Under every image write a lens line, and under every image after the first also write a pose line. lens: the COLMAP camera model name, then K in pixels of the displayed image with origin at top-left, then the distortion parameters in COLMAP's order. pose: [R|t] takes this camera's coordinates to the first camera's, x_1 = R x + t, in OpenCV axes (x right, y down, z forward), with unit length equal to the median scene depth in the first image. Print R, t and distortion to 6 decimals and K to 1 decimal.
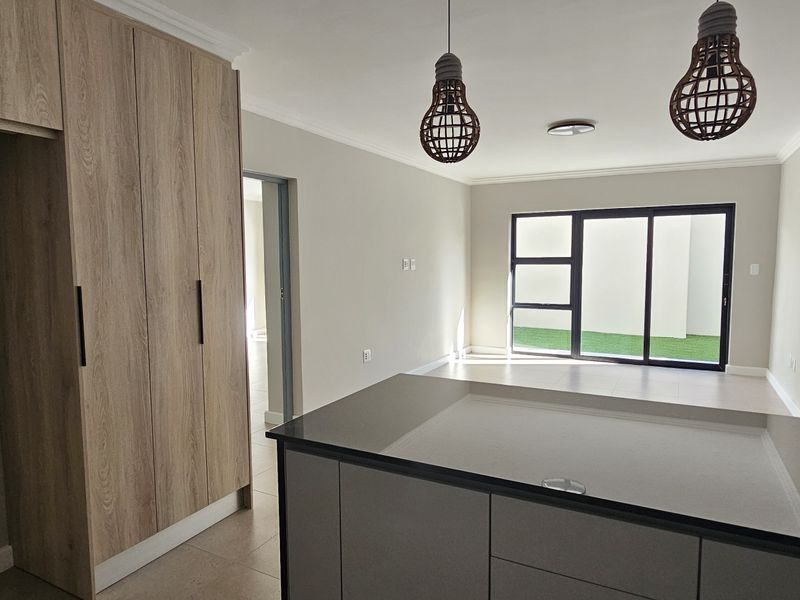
lens RADIAL K [[527.8, 0, 392.6], [0, 527.8, 303.7], [0, 0, 1]] dist [0.004879, 0.003174]
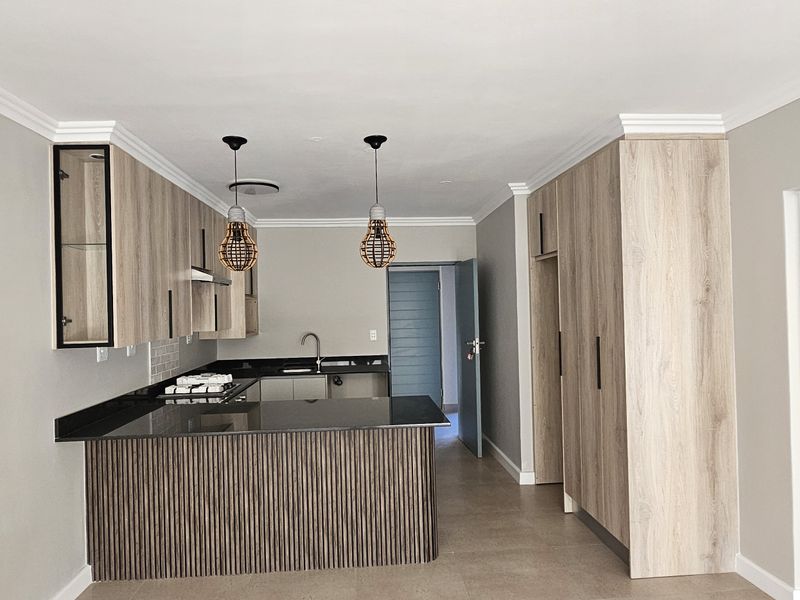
lens RADIAL K [[527.8, 0, 392.6], [0, 527.8, 303.7], [0, 0, 1]] dist [0.004879, 0.003174]
pose [[-0.850783, 0.031652, -0.524564, 0.689295], [-0.010092, 0.997016, 0.076528, -0.211404], [0.525421, 0.070403, -0.847925, 1.790180]]
